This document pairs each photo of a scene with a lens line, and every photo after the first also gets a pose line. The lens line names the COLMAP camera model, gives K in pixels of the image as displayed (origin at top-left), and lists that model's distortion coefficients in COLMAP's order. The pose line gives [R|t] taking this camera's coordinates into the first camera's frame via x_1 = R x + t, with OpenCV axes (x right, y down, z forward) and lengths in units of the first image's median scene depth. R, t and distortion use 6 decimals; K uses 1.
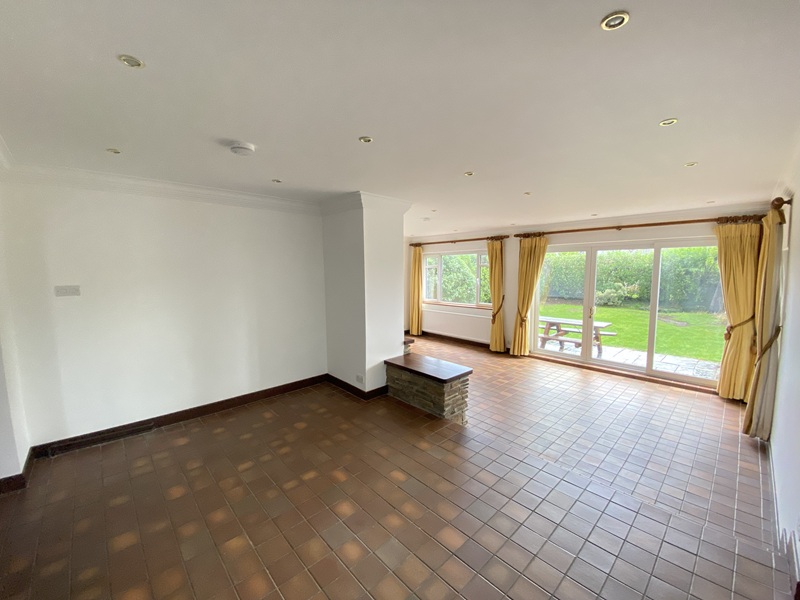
lens RADIAL K [[321.5, 0, 400.0], [0, 321.5, 296.1], [0, 0, 1]] dist [0.016488, -0.018431]
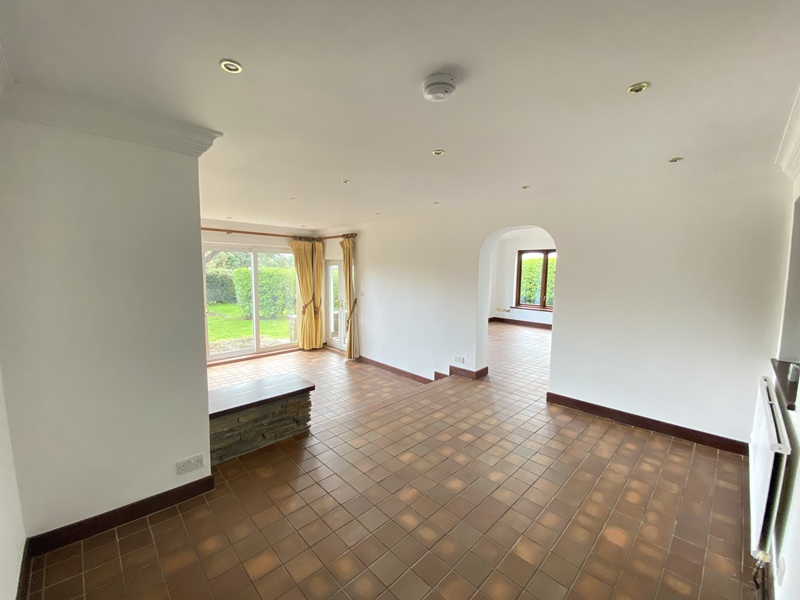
lens RADIAL K [[321.0, 0, 396.5], [0, 321.0, 309.5], [0, 0, 1]] dist [-0.000052, -0.018226]
pose [[-0.021012, -0.115901, 0.993038, -0.622376], [0.072547, 0.990463, 0.117135, -0.044031], [-0.997144, 0.074503, -0.012404, 0.610545]]
